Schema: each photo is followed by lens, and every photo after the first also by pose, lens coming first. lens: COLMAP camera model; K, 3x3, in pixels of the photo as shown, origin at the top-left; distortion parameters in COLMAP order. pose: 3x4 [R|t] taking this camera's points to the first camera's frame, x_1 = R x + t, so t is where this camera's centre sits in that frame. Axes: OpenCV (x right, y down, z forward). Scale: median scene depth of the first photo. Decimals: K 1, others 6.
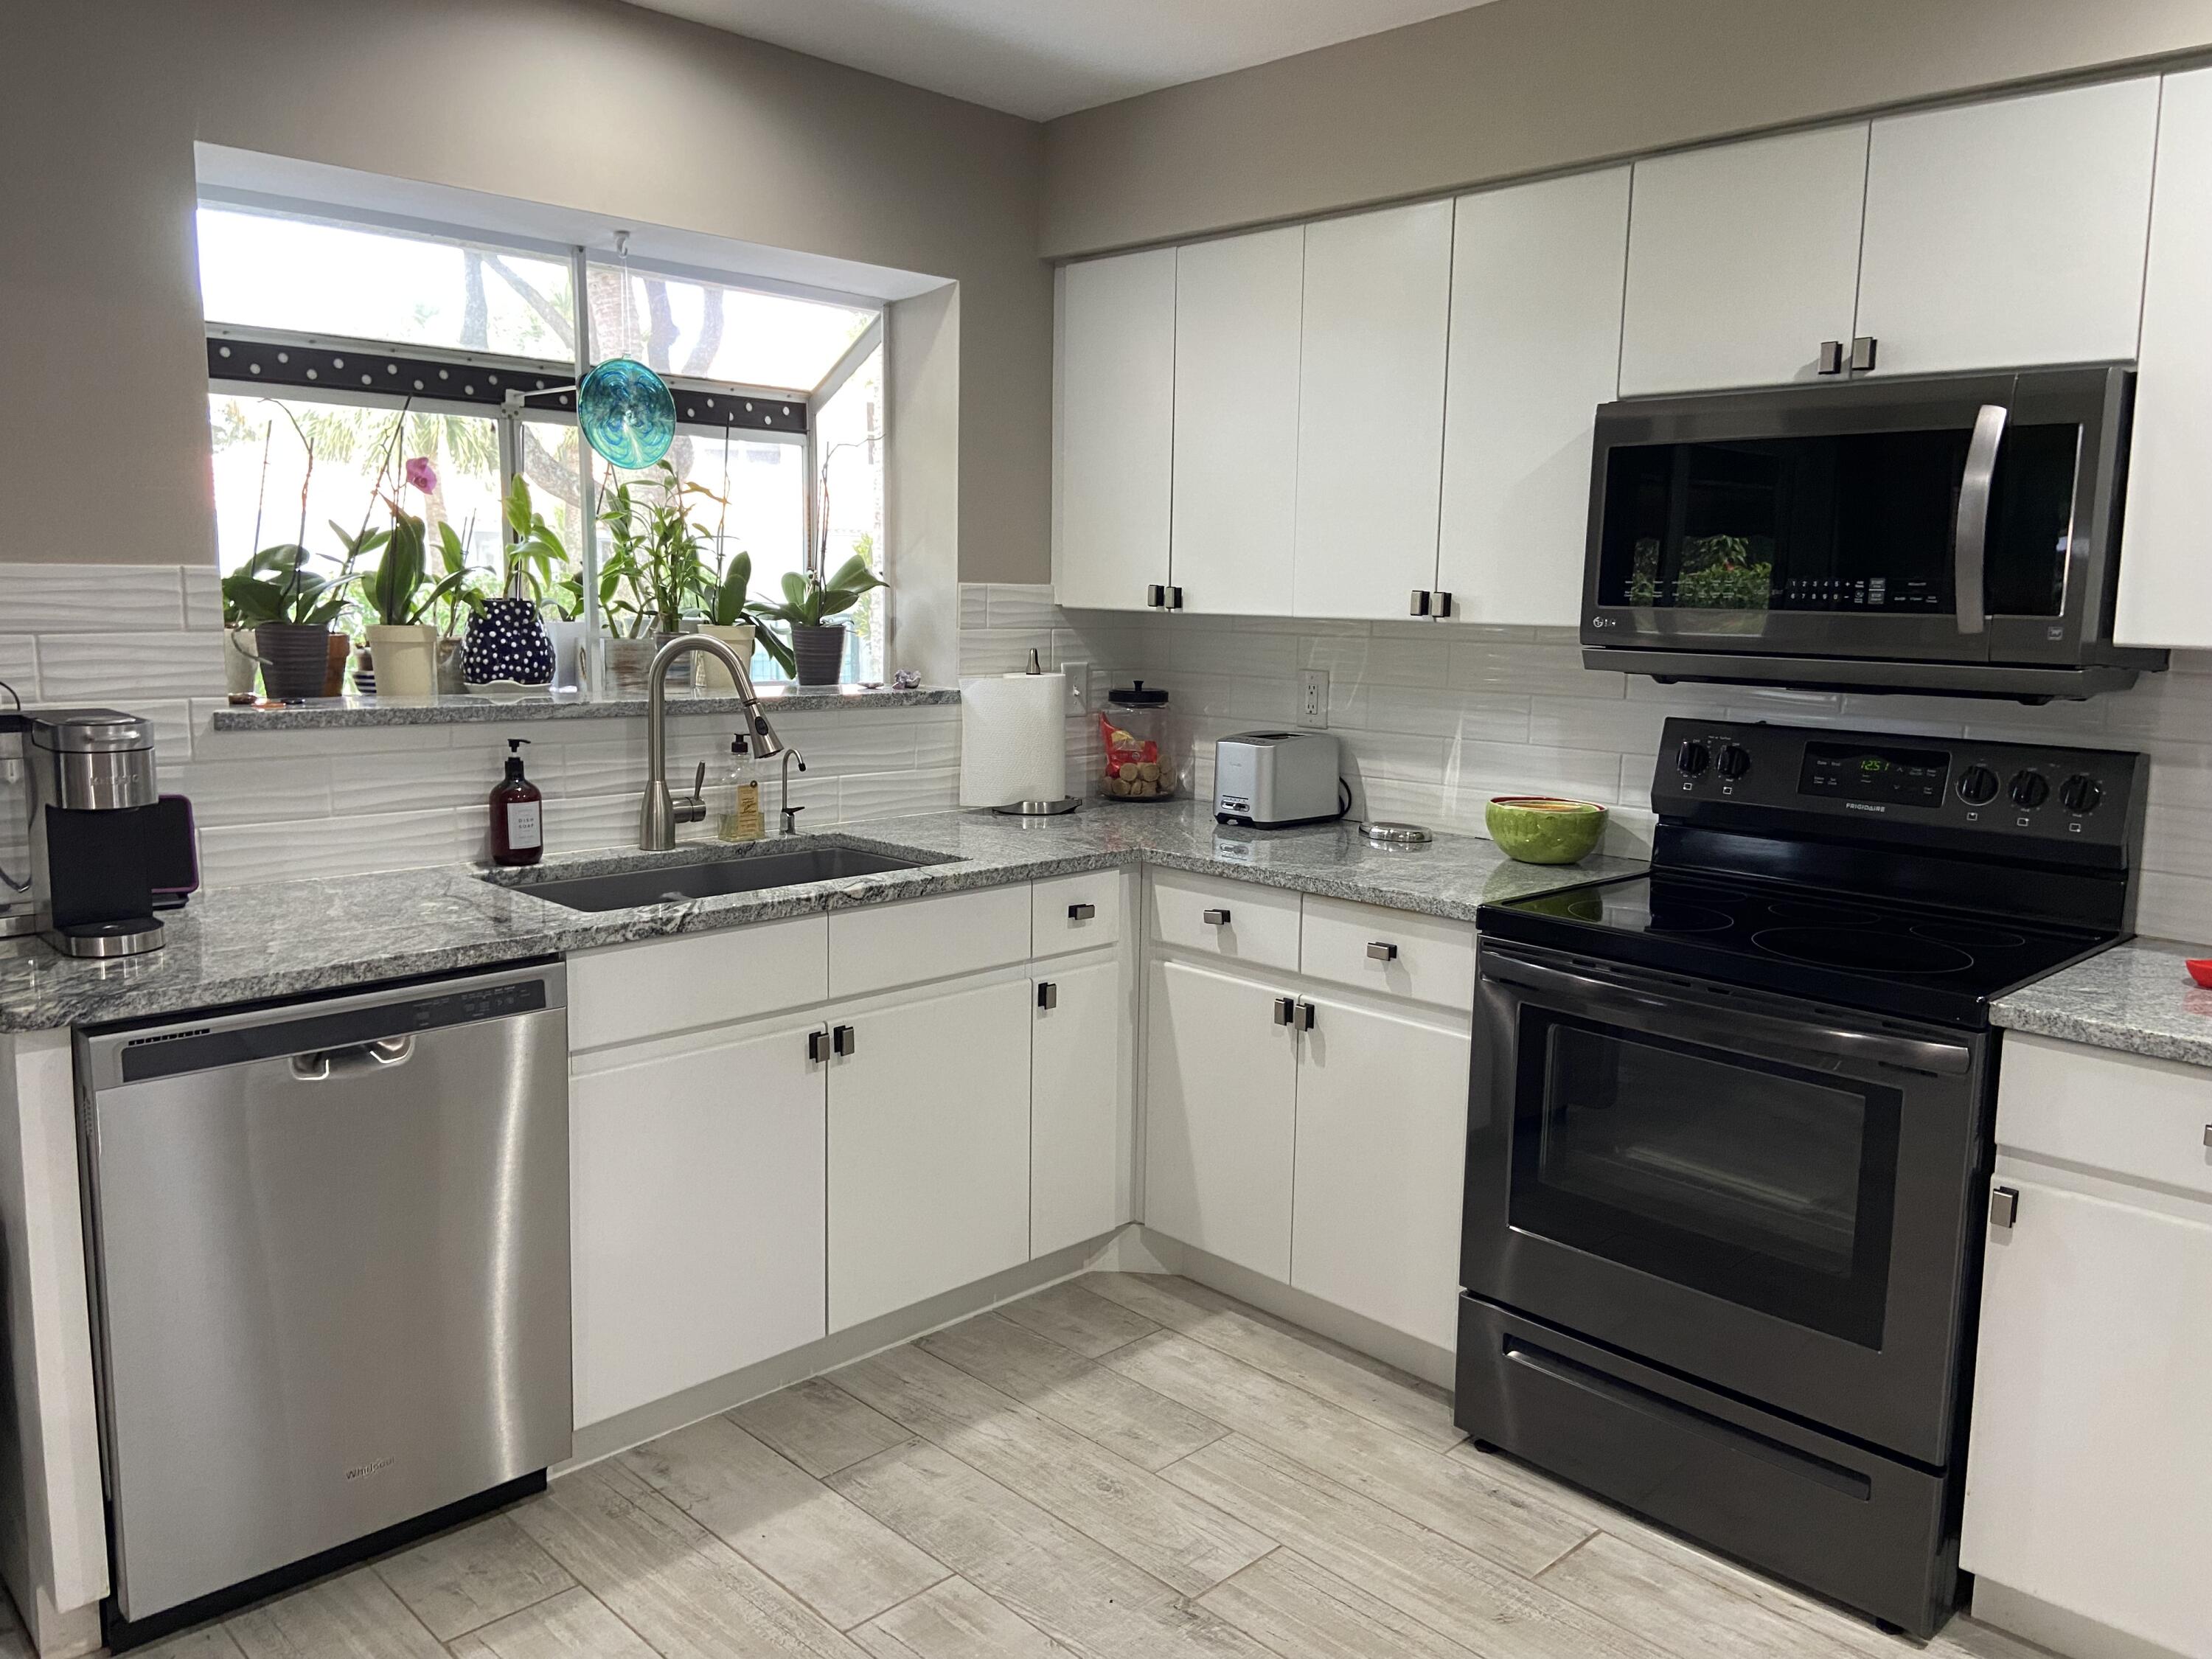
lens RADIAL K [[1676.8, 0, 1132.2], [0, 1676.8, 806.4], [0, 0, 1]] dist [0.110280, -0.139010]
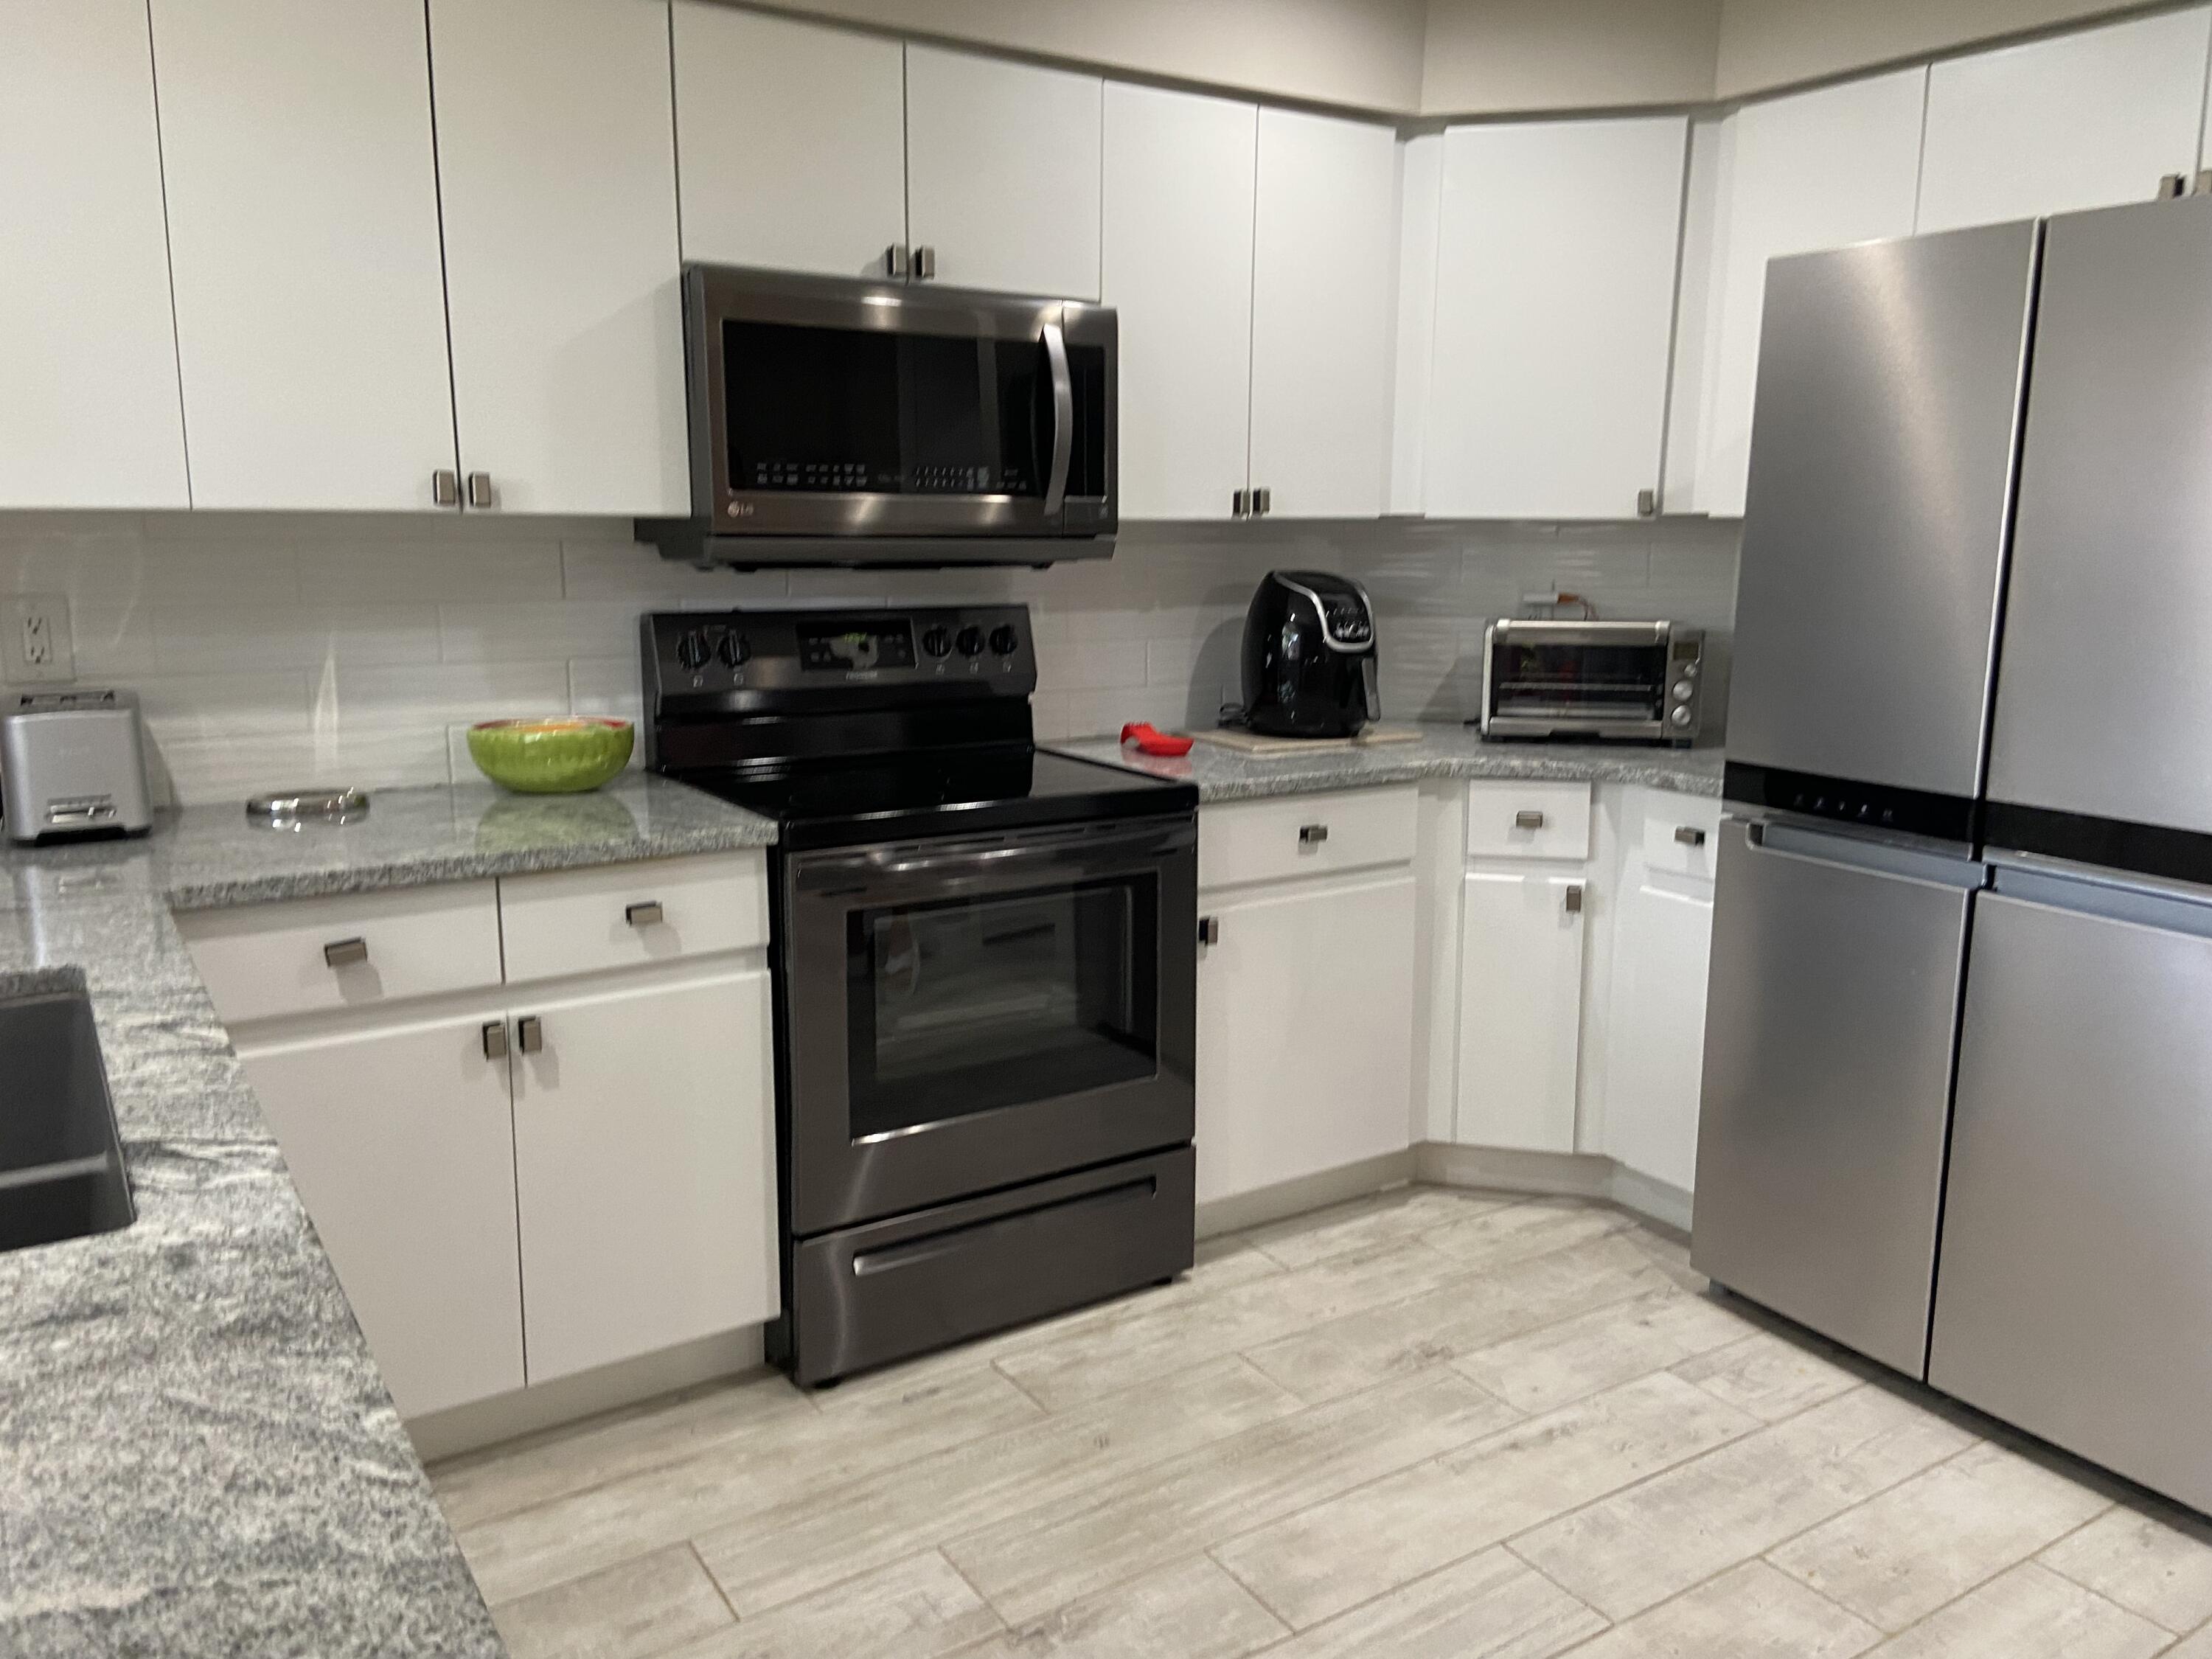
lens RADIAL K [[1676.8, 0, 1115.7], [0, 1676.8, 808.2], [0, 0, 1]] dist [0.110280, -0.139010]
pose [[0.186002, -0.184686, 0.965036, -0.608820], [0.128357, 0.978326, 0.162490, -0.070989], [-0.974129, 0.093646, 0.205676, 0.608514]]
